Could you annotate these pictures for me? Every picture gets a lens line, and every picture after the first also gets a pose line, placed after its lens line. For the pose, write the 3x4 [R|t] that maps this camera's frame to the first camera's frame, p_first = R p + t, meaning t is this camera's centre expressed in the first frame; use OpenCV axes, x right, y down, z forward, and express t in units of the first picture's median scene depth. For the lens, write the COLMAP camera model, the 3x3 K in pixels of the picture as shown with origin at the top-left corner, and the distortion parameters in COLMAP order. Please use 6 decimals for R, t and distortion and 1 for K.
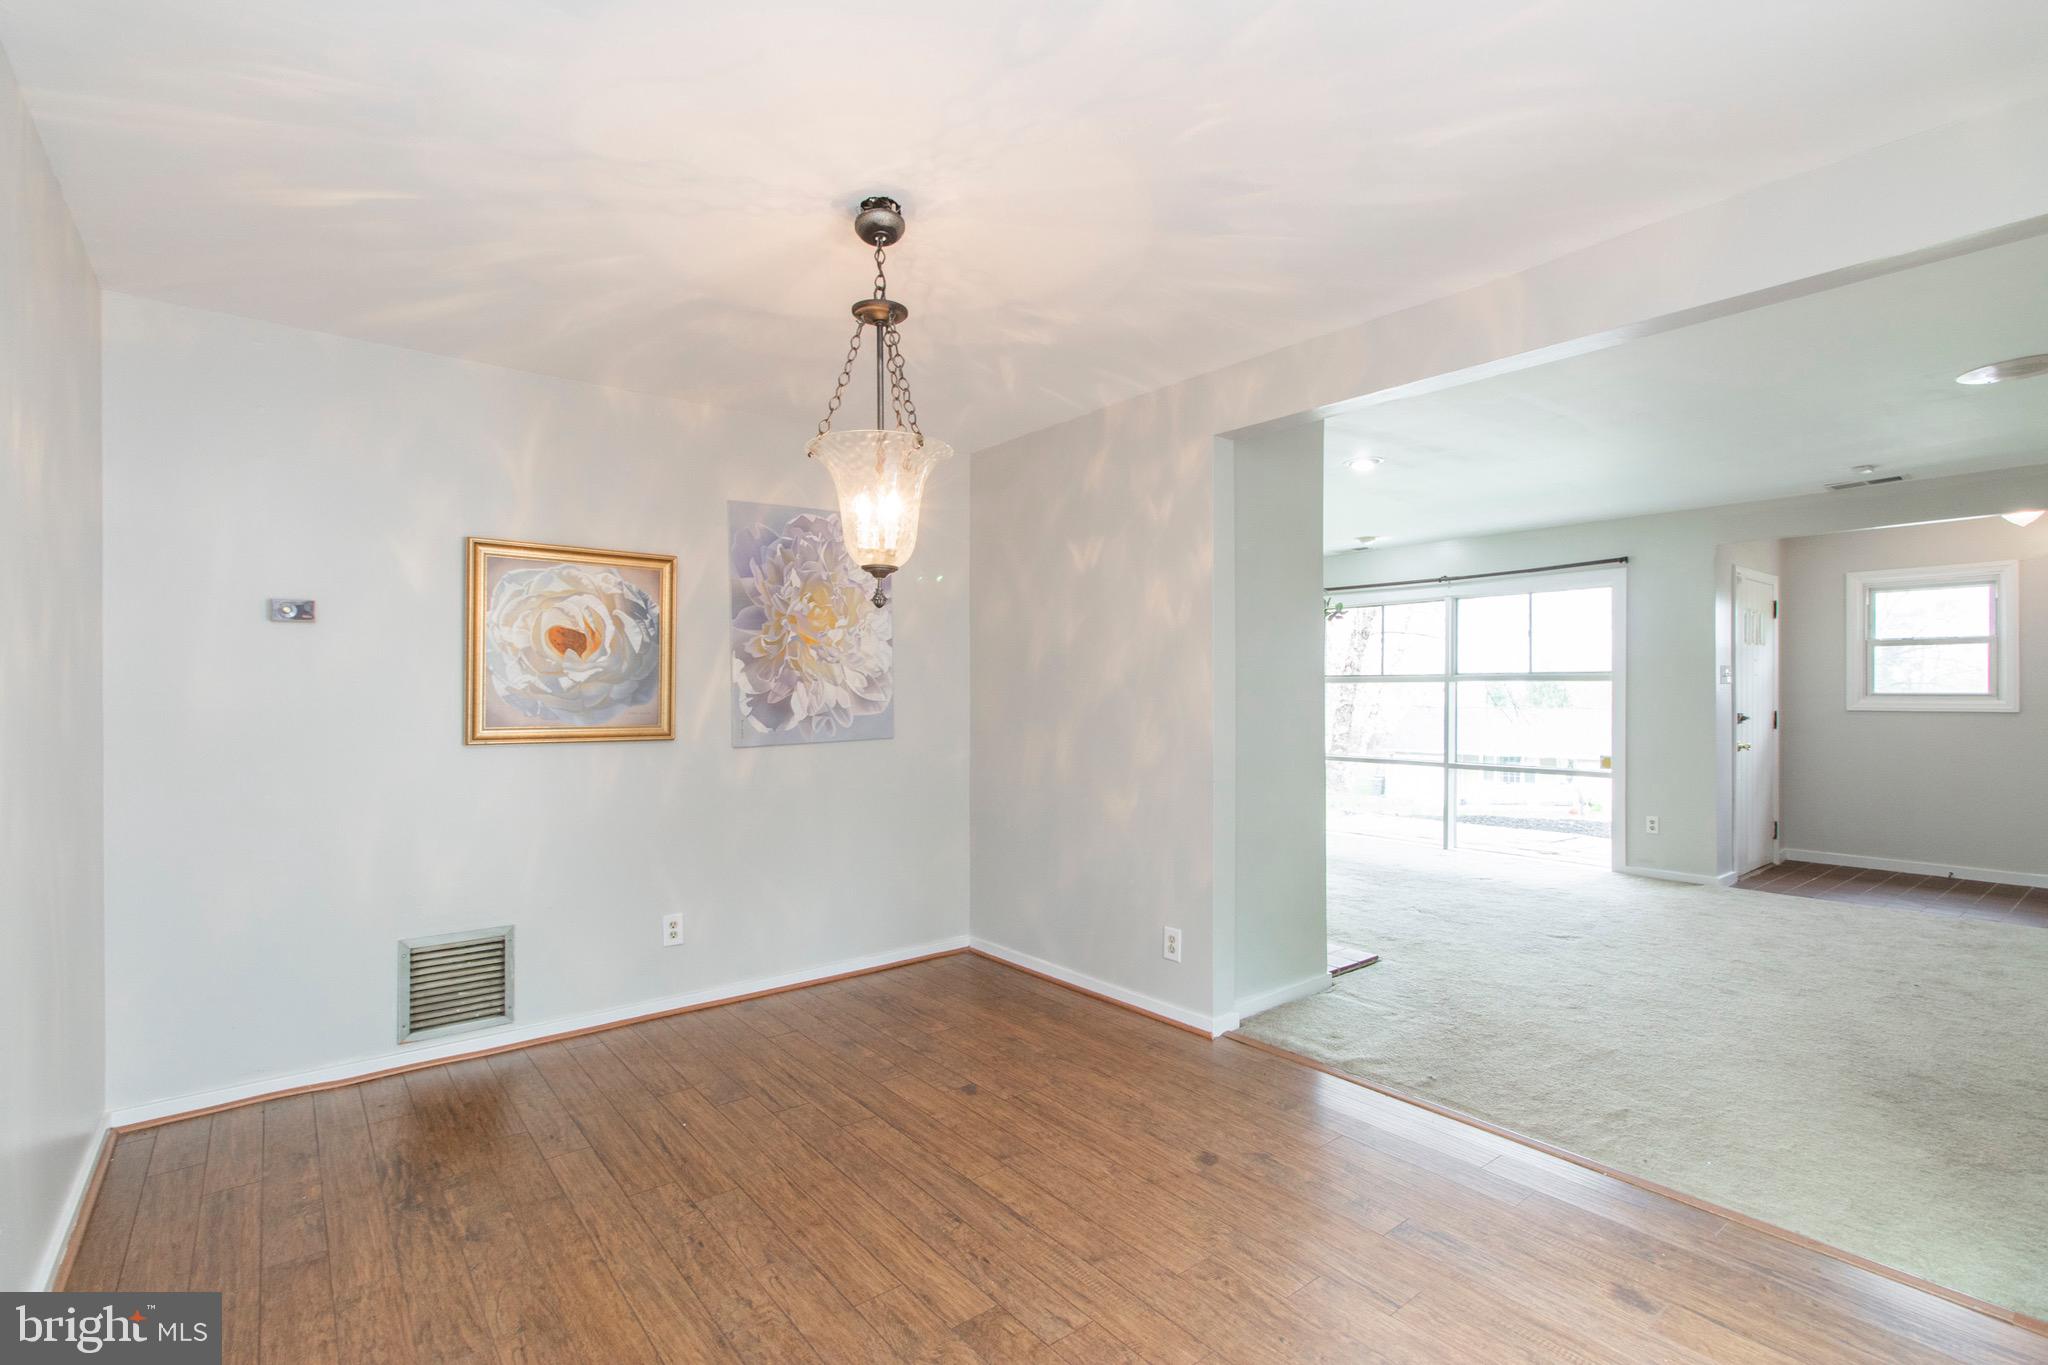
lens RADIAL K [[953.3, 0, 1055.8], [0, 953.3, 688.8], [0, 0, 1]] dist [0.000547, 0.000448]
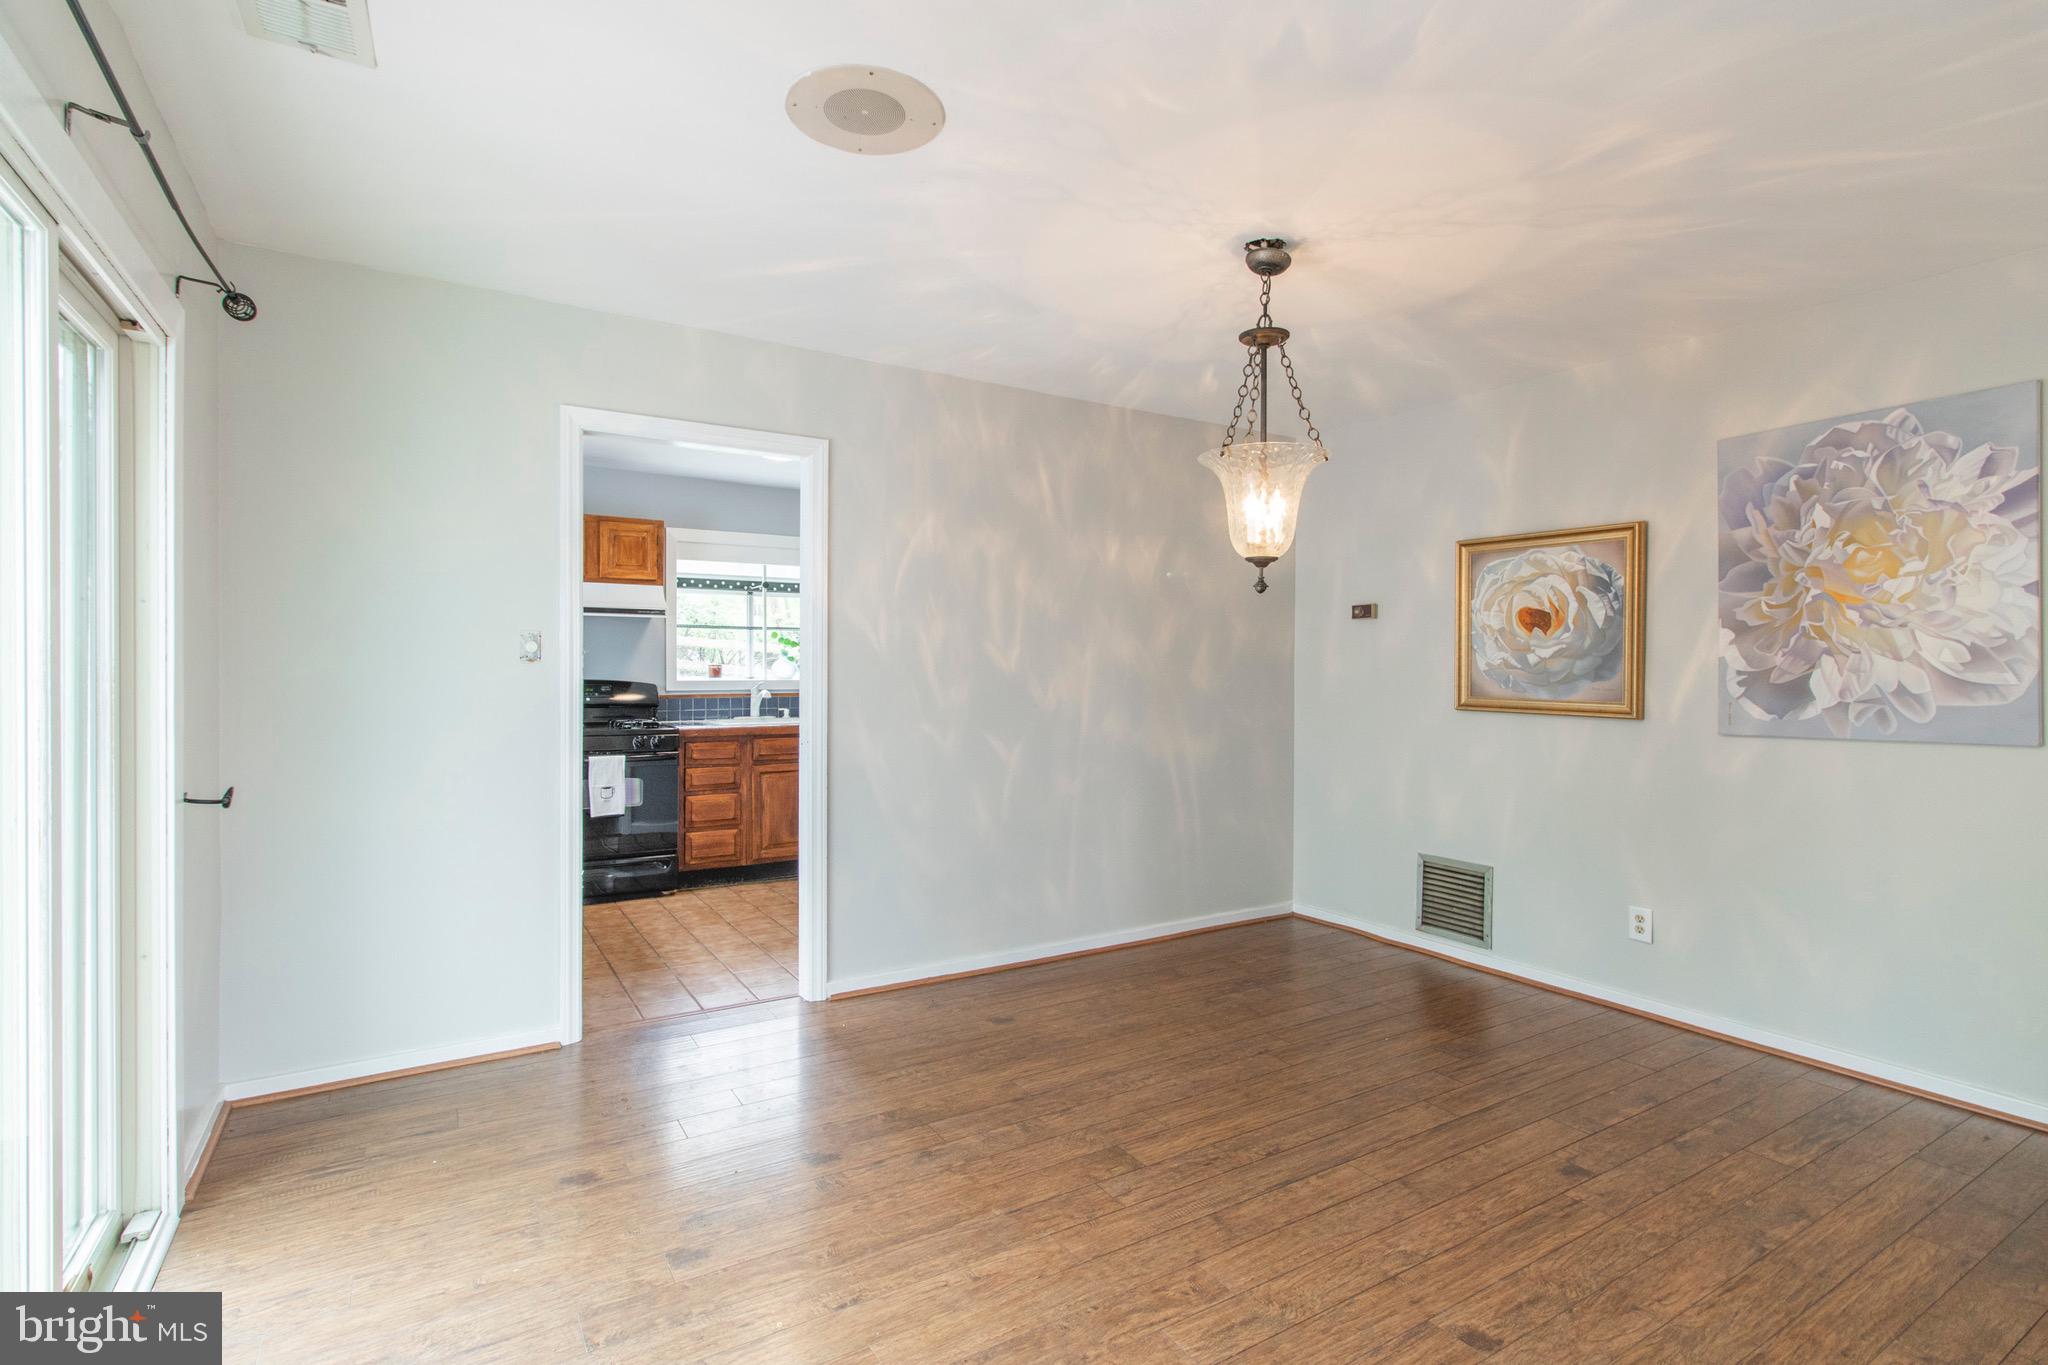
lens RADIAL K [[945.2, 0, 976.8], [0, 945.2, 672.1], [0, 0, 1]] dist [0.000542, 0.000165]
pose [[-0.159565, 0.008541, -0.987150, 0.631655], [-0.002032, 0.999958, 0.008980, 0.000484], [0.987185, 0.003439, -0.159541, 0.527992]]
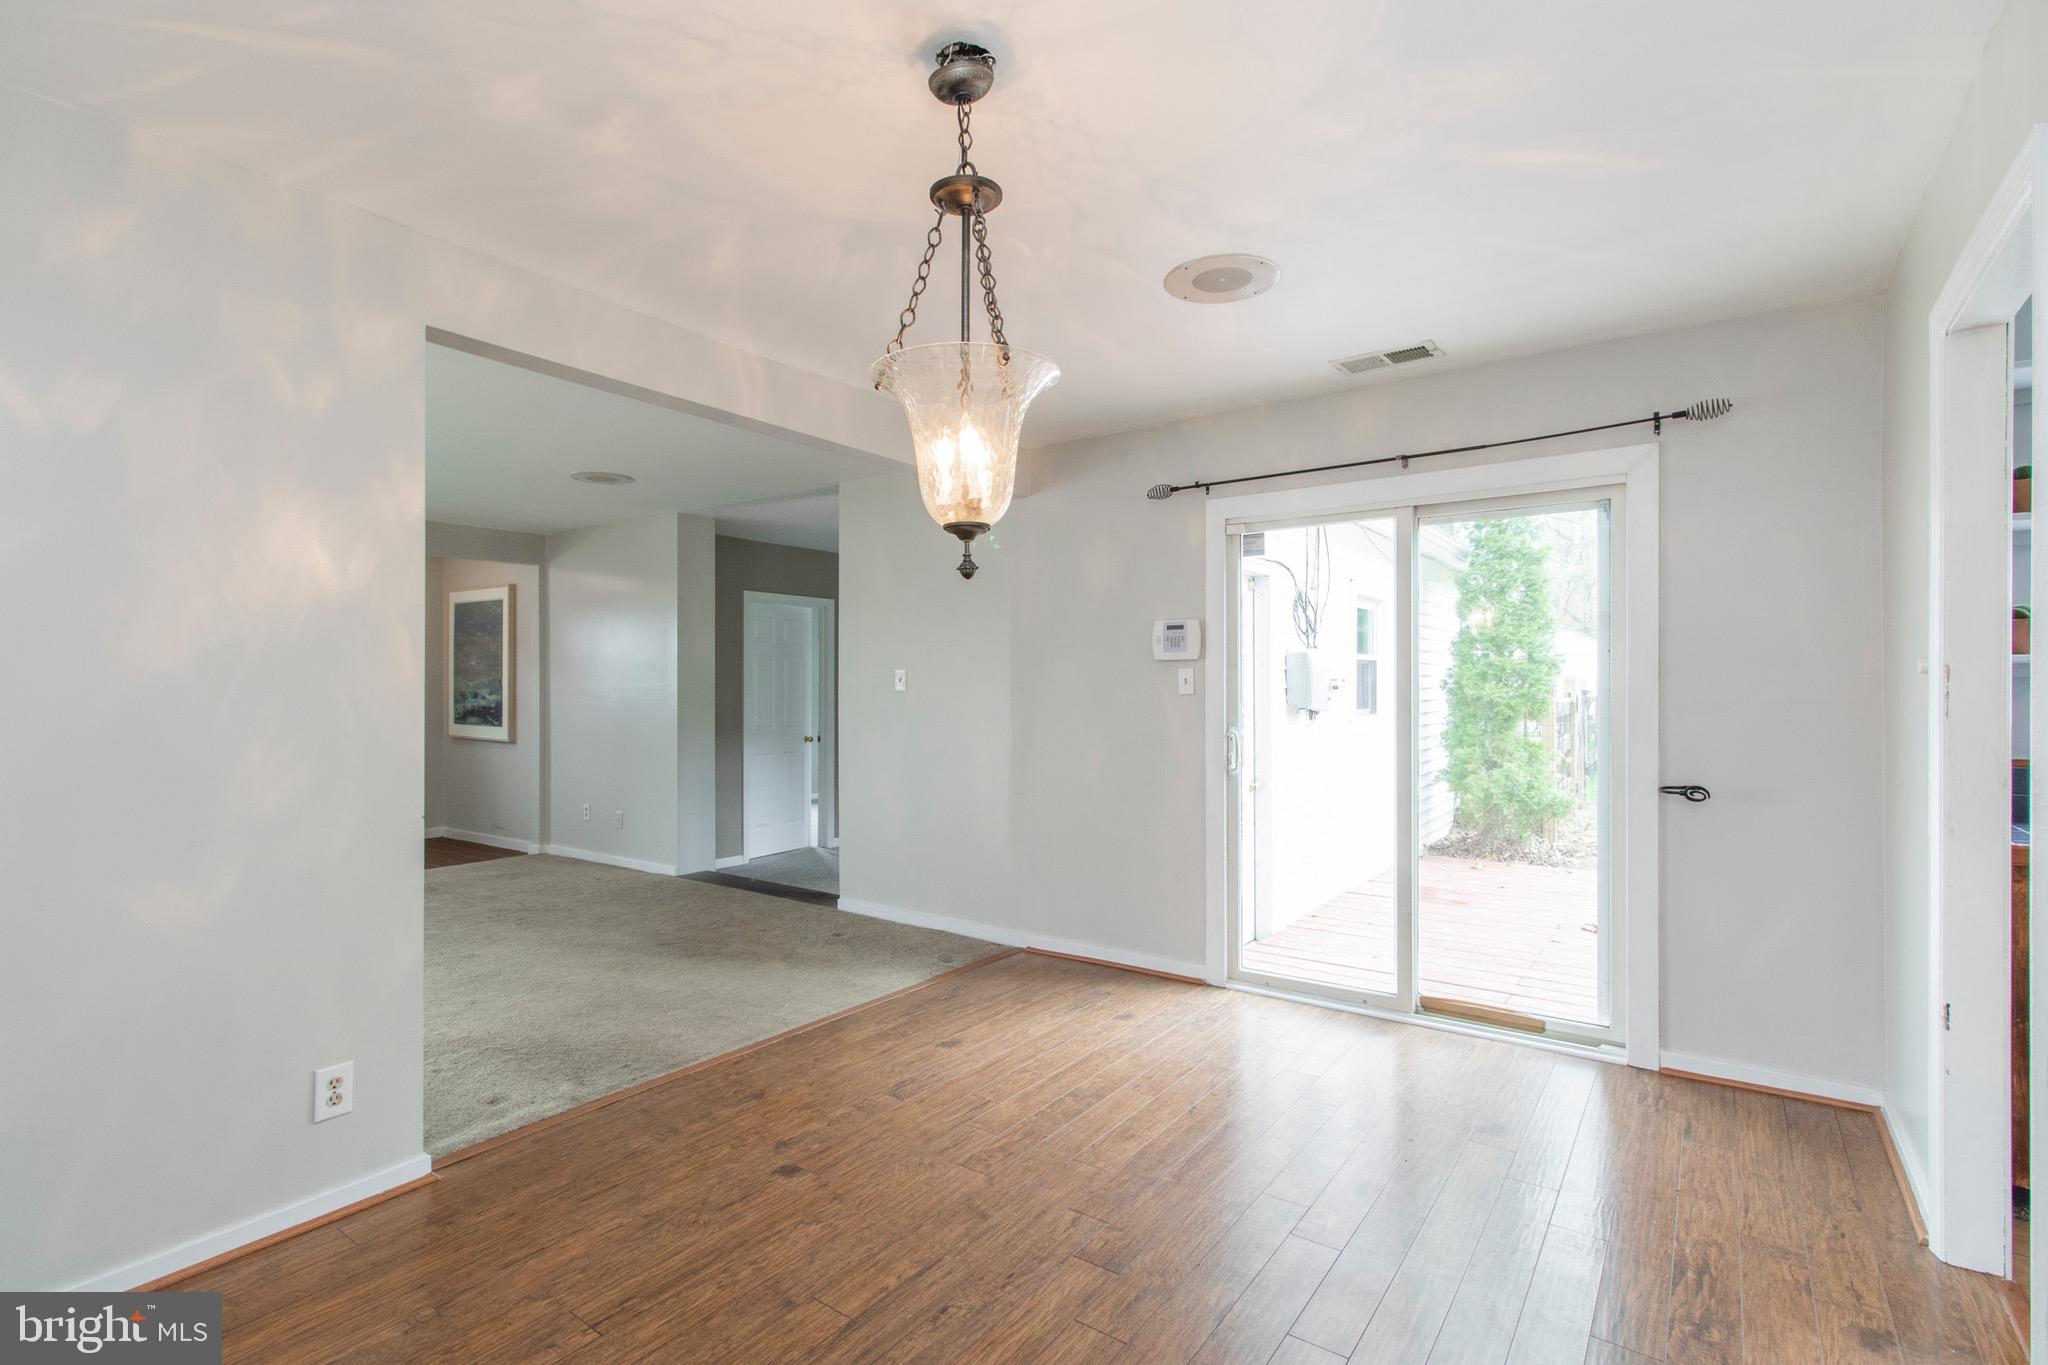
lens RADIAL K [[963.1, 0, 974.9], [0, 963.1, 694.5], [0, 0, 1]] dist [0.000249, 0.000162]
pose [[-0.226346, -0.002315, 0.974044, -0.593358], [-0.002788, 0.999995, 0.001729, 0.003845], [-0.974043, -0.002324, -0.226351, 0.733687]]
